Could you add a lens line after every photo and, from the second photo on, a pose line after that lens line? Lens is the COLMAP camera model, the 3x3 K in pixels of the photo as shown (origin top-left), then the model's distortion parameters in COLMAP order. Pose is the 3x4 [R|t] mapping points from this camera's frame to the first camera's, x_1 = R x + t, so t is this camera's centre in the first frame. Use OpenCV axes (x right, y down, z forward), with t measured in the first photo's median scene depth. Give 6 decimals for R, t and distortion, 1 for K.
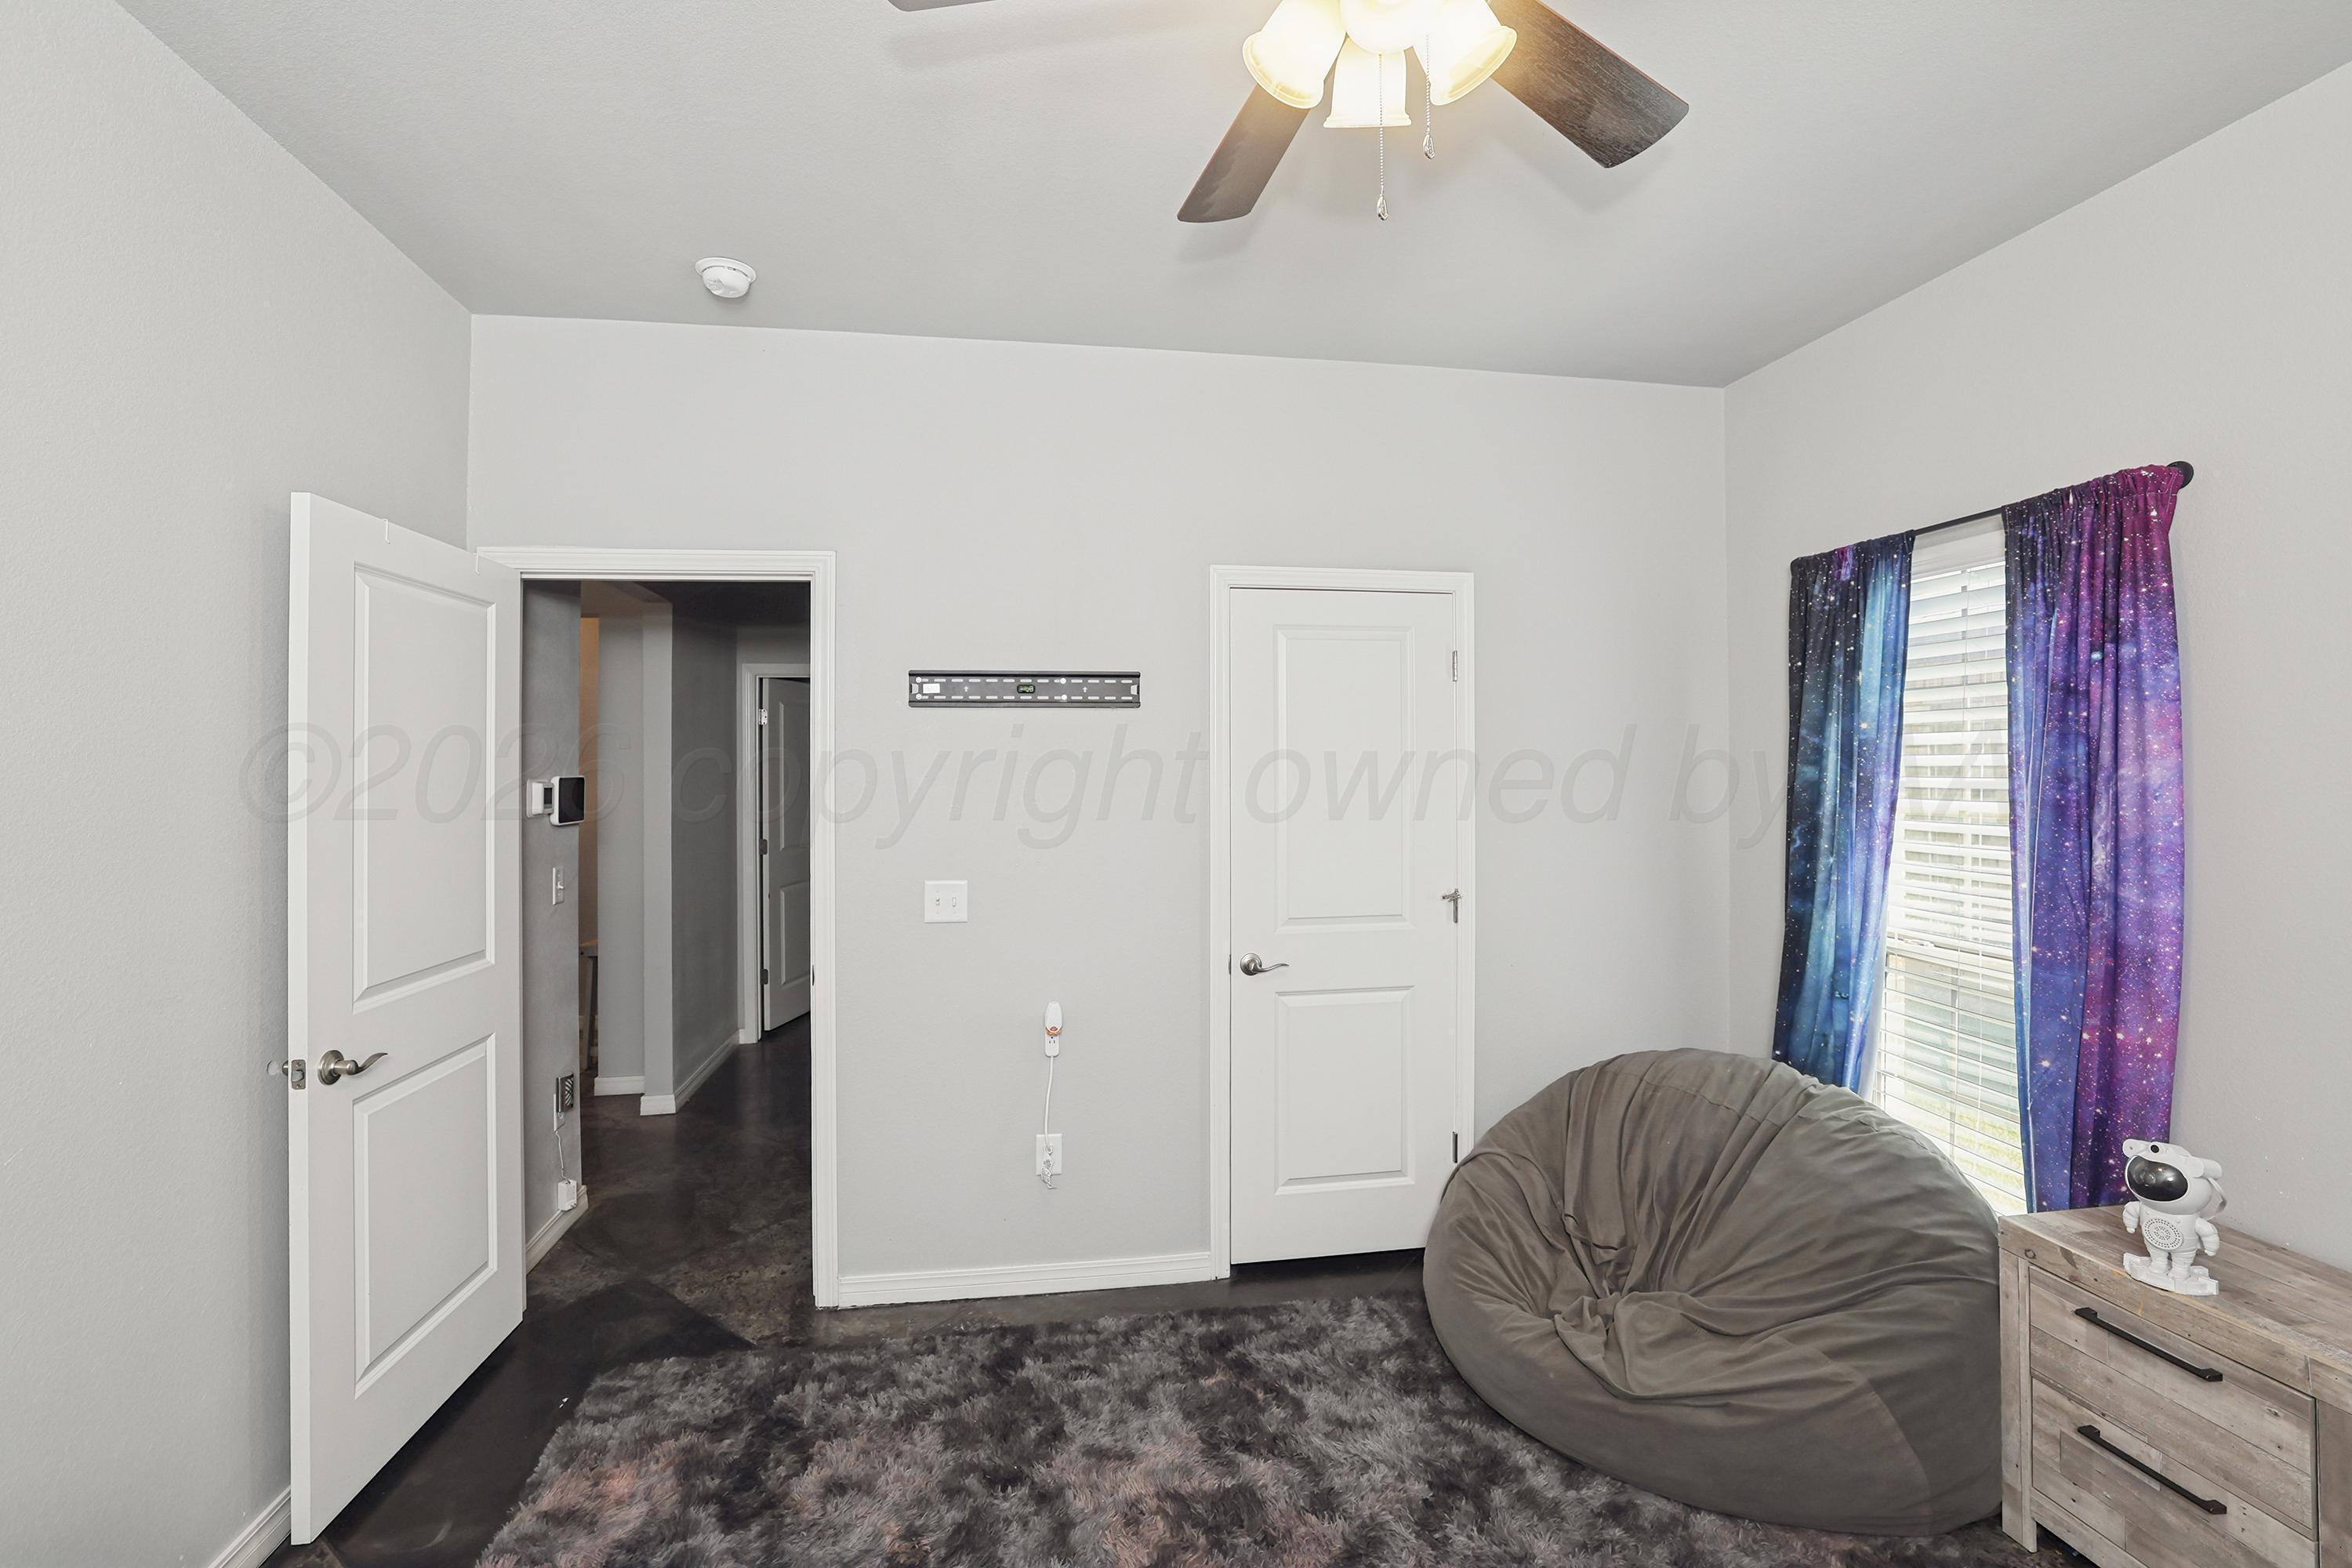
lens RADIAL K [[1024.8, 0, 1177.1], [0, 1024.8, 749.9], [0, 0, 1]] dist [0.000081, -0.000026]
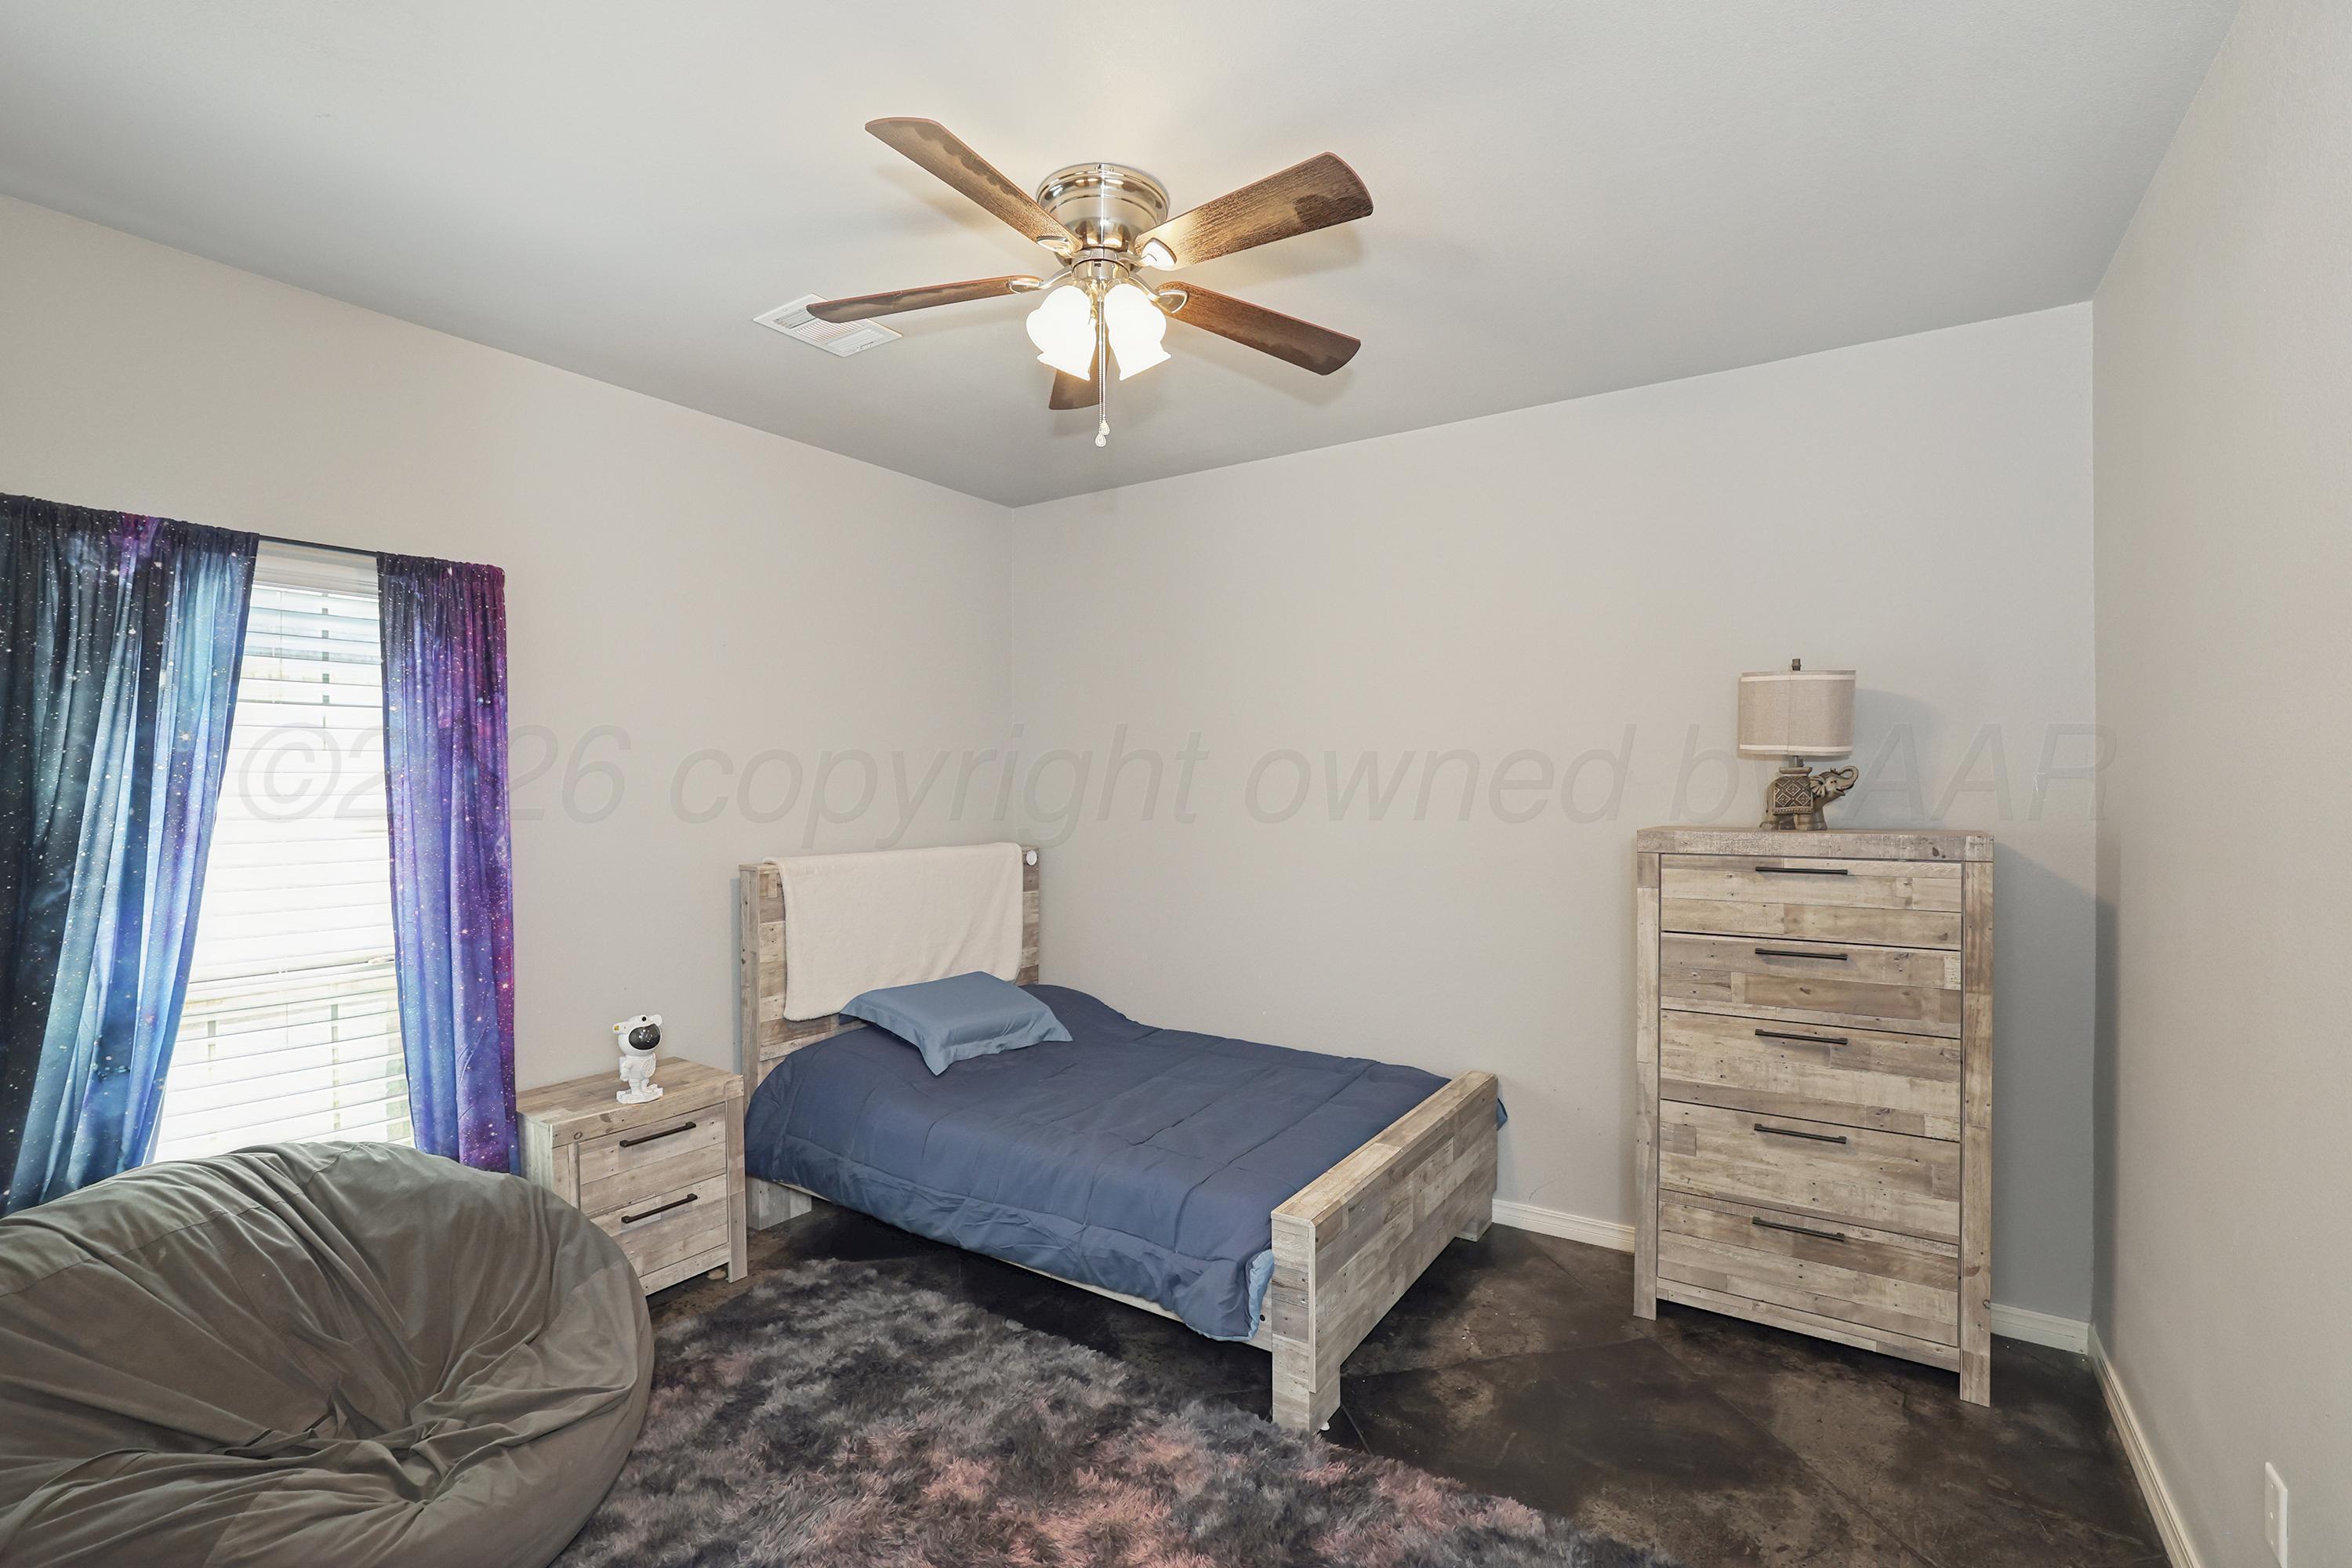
lens RADIAL K [[1041.5, 0, 1176.0], [0, 1041.5, 784.0], [0, 0, 1]] dist [-0.000129, -0.000034]
pose [[-0.718056, 0.011023, 0.695898, -0.549789], [-0.002339, 0.999831, -0.018251, 0.031204], [-0.695981, -0.014732, -0.717909, 1.096972]]
